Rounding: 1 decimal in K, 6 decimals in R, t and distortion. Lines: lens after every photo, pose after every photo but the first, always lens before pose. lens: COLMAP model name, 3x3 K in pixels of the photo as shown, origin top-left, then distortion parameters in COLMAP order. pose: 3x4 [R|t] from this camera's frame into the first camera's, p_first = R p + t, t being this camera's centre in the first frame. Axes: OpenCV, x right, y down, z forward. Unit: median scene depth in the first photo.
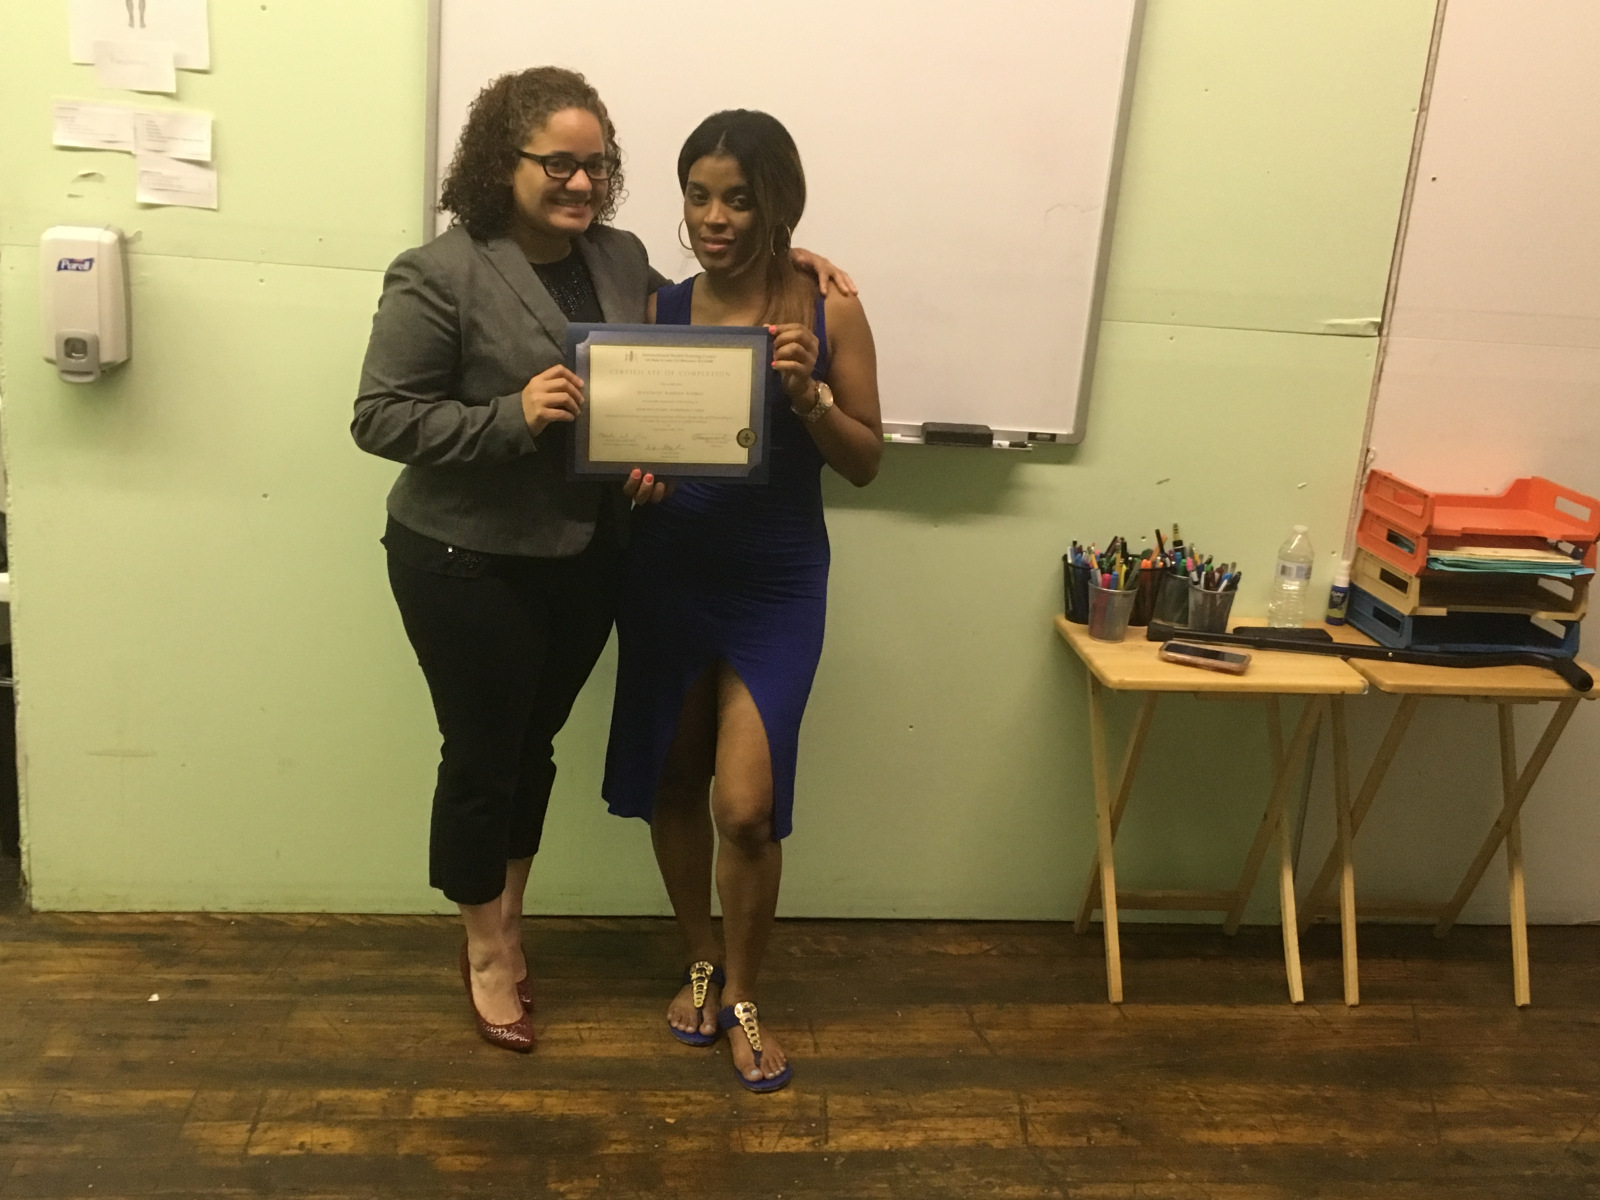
lens RADIAL K [[1645.8, 0, 806.3], [0, 1645.8, 581.2], [0, 0, 1]] dist [0.035140, 0.000000]
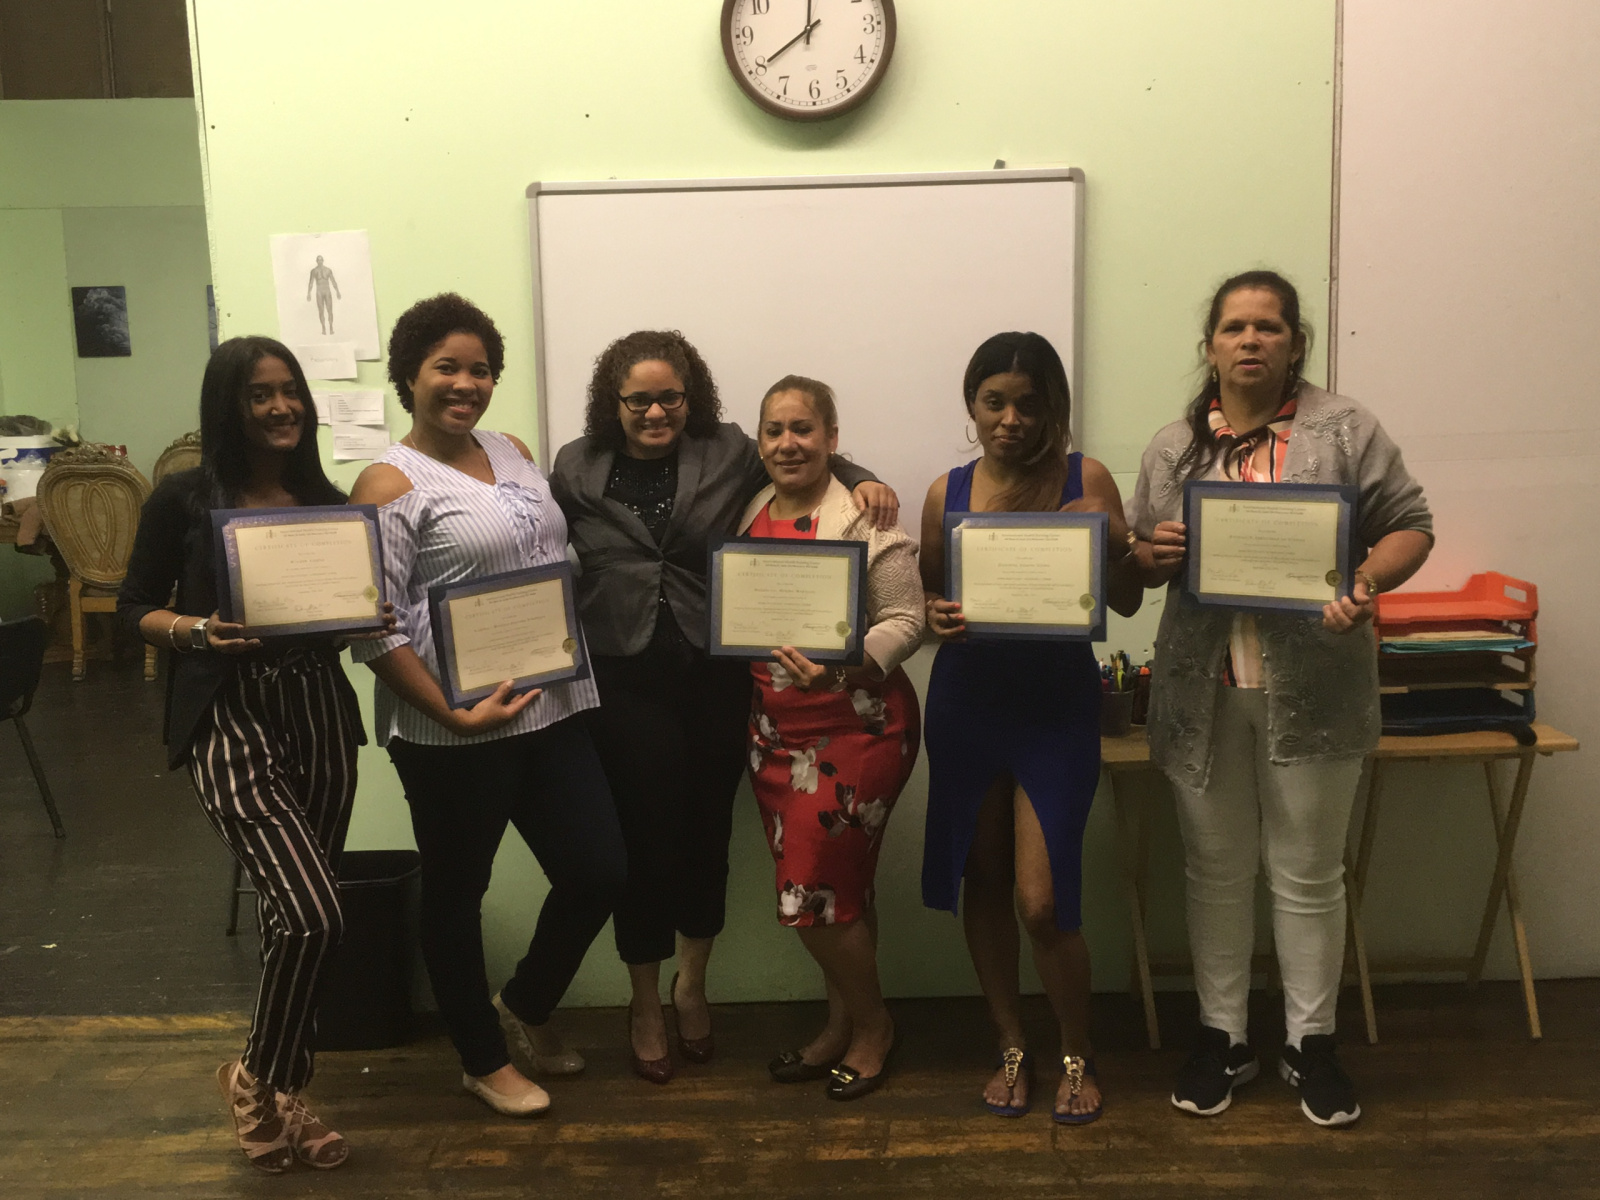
lens RADIAL K [[1645.8, 0, 793.3], [0, 1645.8, 587.0], [0, 0, 1]] dist [0.035140, 0.000000]
pose [[0.984915, -0.090677, -0.147374, 0.139659], [0.070774, 0.988301, -0.135101, 0.074424], [0.157901, 0.122632, 0.979811, -0.221141]]
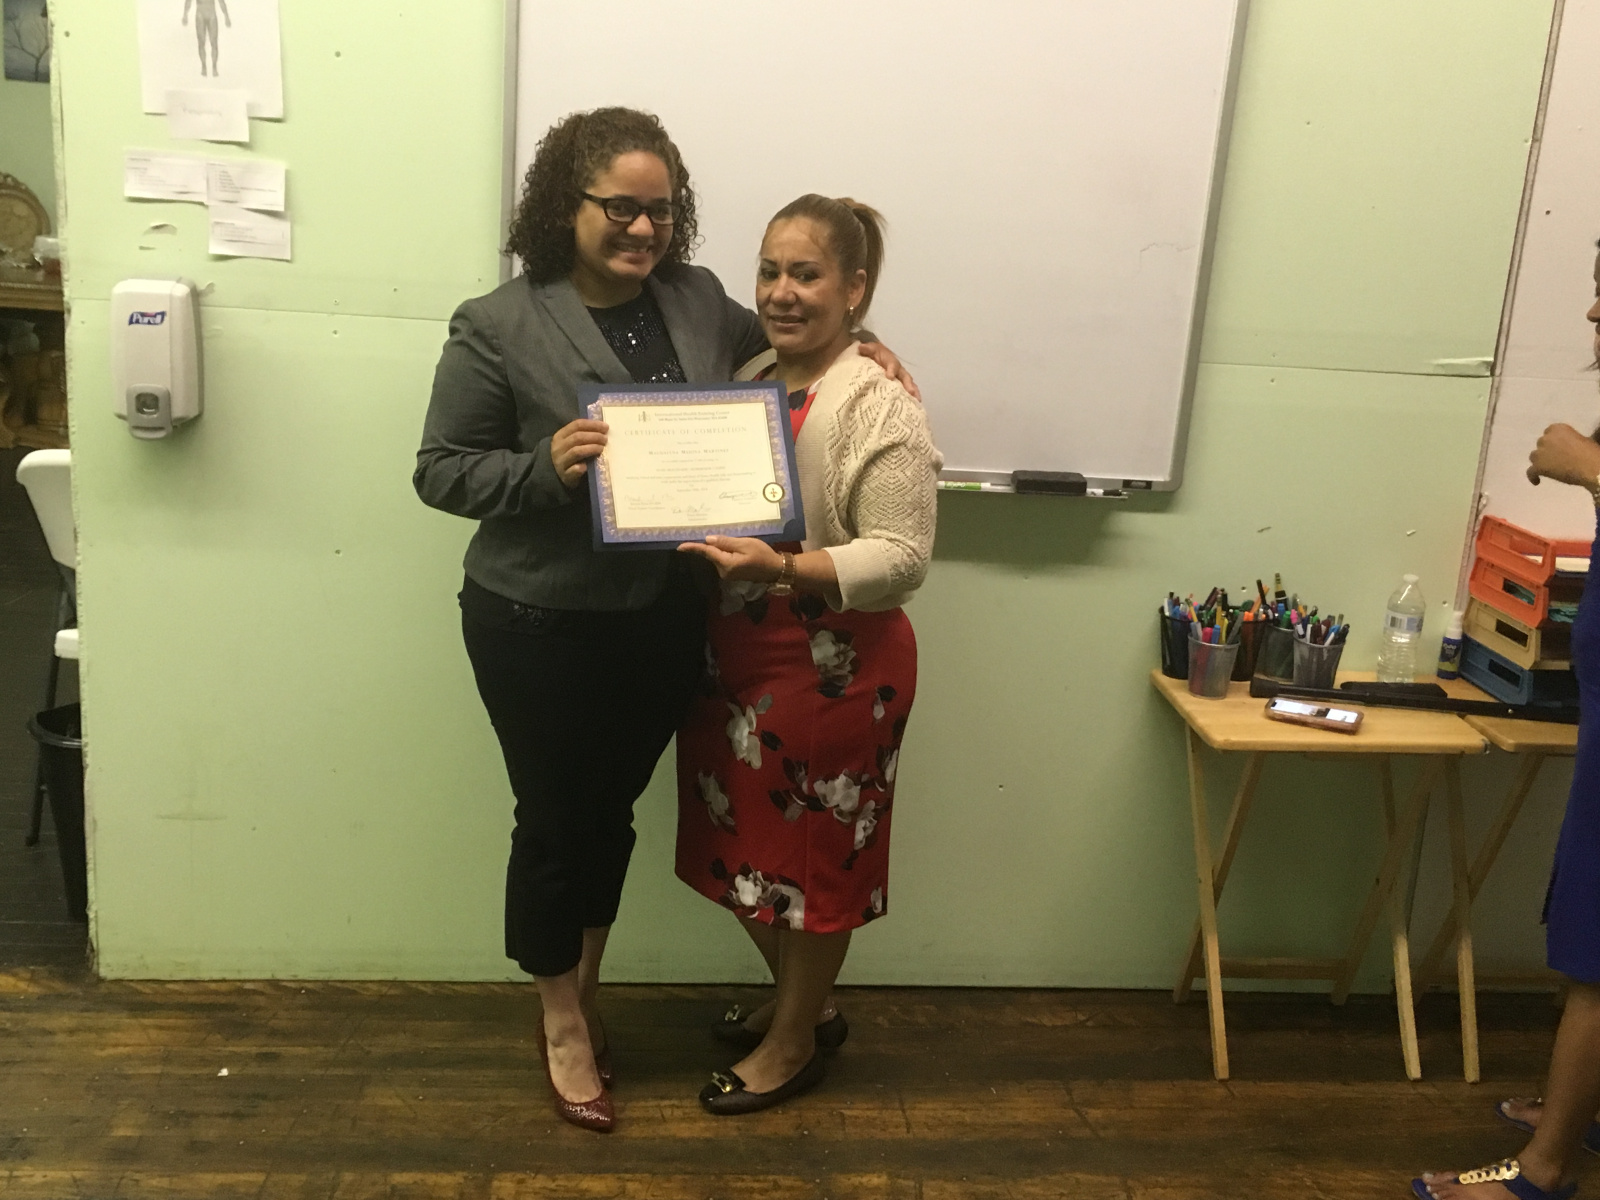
lens RADIAL K [[1645.8, 0, 810.0], [0, 1645.8, 581.4], [0, 0, 1]] dist [0.035140, 0.000000]
pose [[0.999483, -0.005839, -0.031614, -0.017831], [0.005106, 0.999717, -0.023230, -0.009987], [0.031740, 0.023056, 0.999230, 0.035901]]
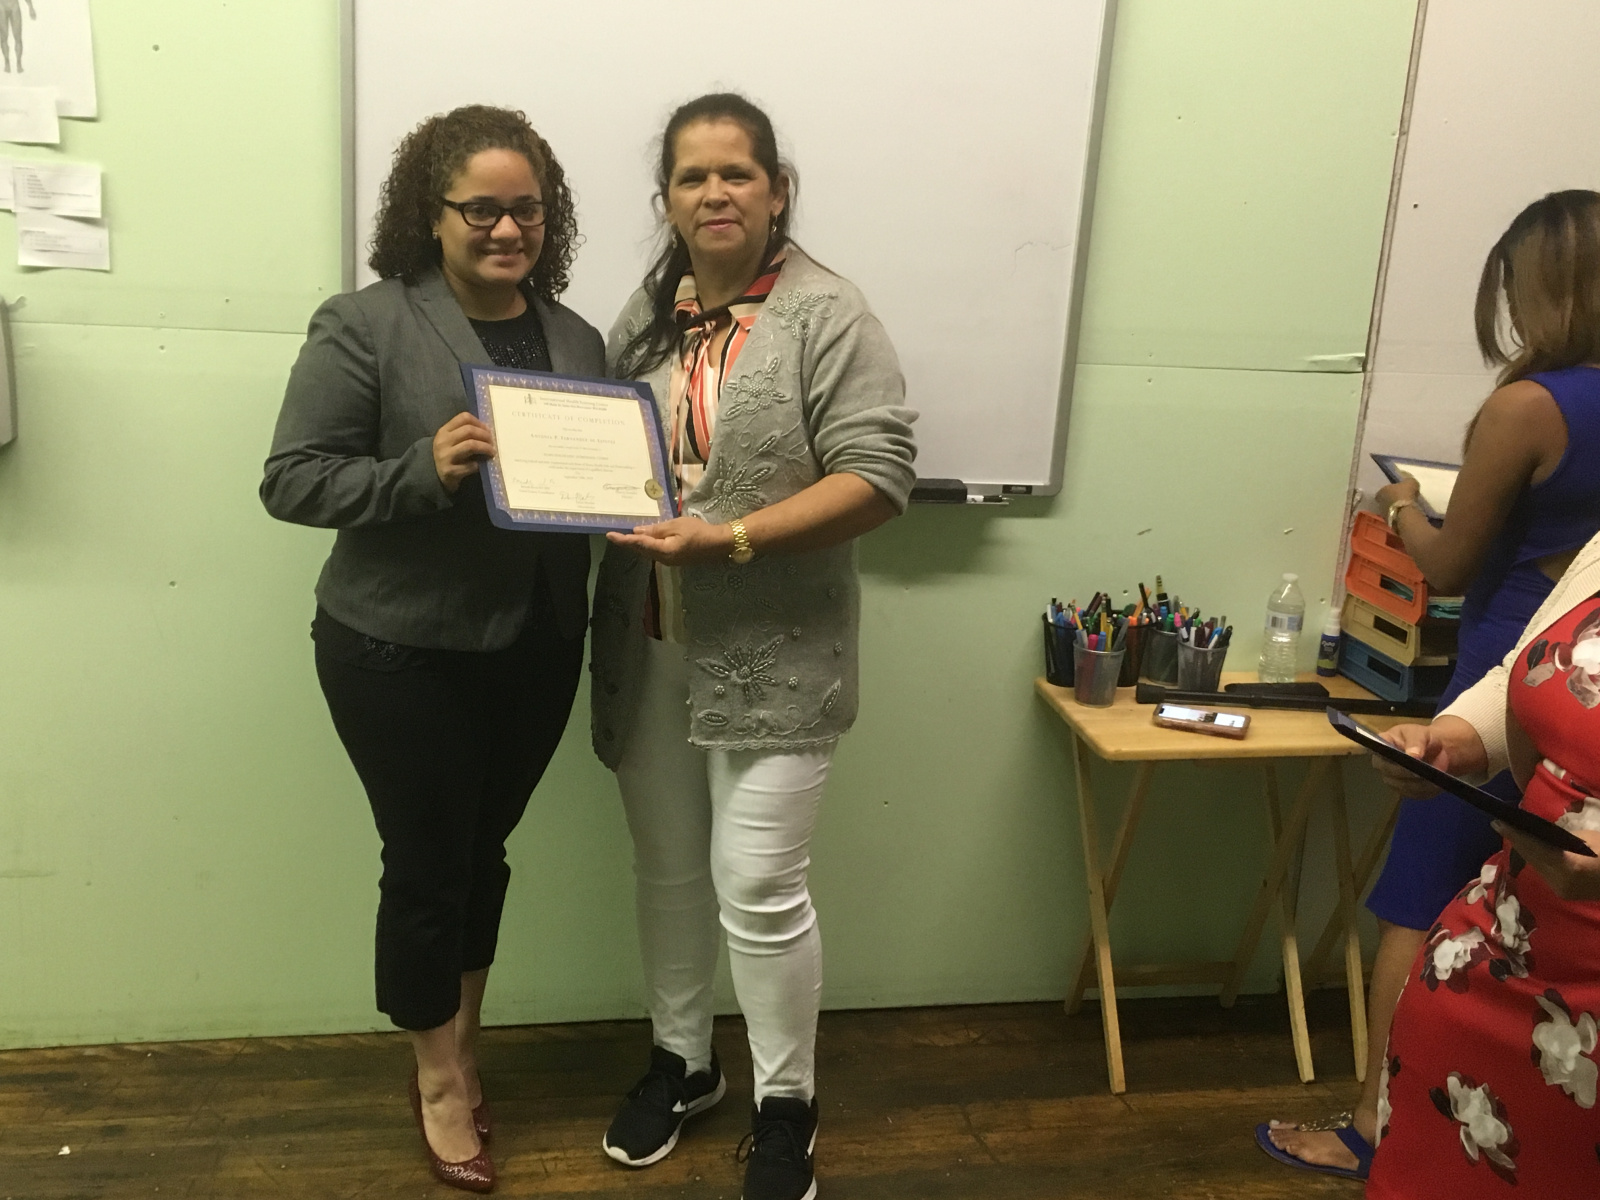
lens RADIAL K [[1645.8, 0, 799.7], [0, 1645.8, 585.4], [0, 0, 1]] dist [0.035140, 0.000000]
pose [[0.997941, -0.035399, 0.053495, -0.032455], [0.036190, 0.999248, -0.013905, -0.024934], [-0.052962, 0.015812, 0.998471, 0.074526]]
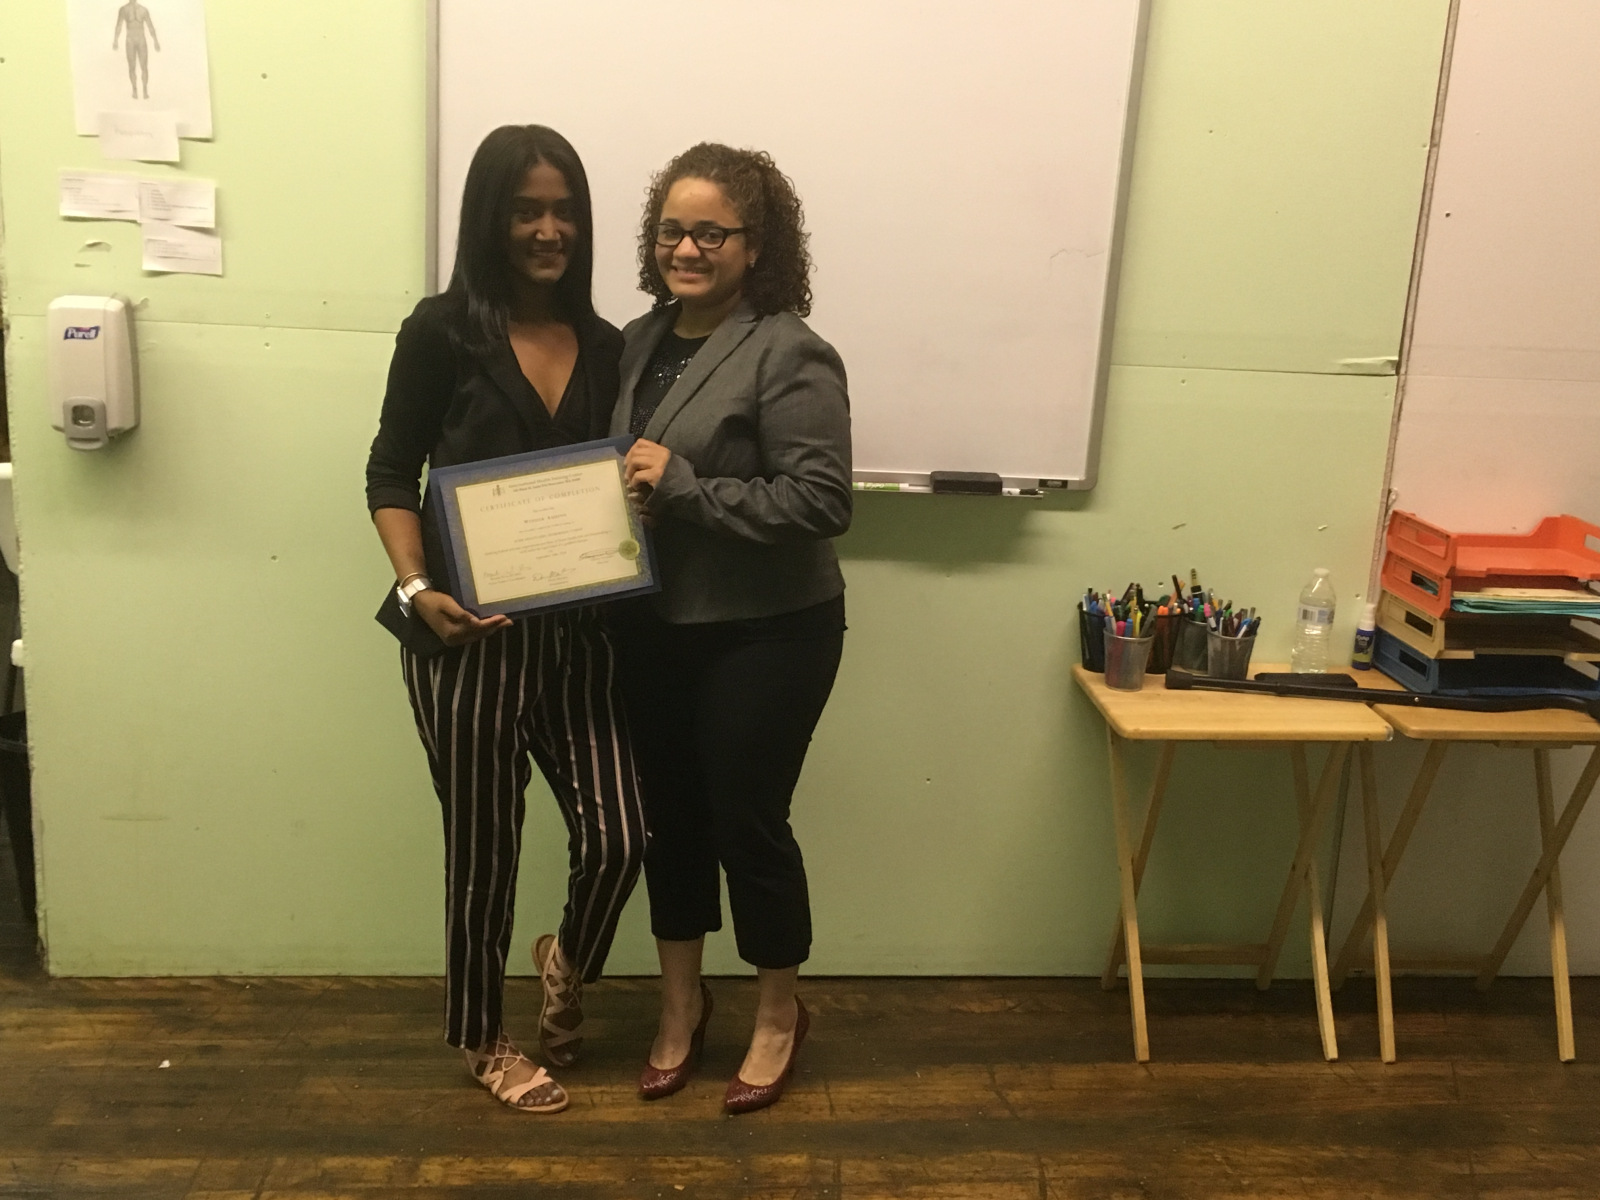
lens RADIAL K [[1645.8, 0, 807.4], [0, 1645.8, 585.4], [0, 0, 1]] dist [0.035140, 0.000000]
pose [[0.999240, -0.017786, -0.034694, 0.029288], [0.016815, 0.999464, -0.028095, -0.001464], [0.035175, 0.027490, 0.999003, 0.010711]]
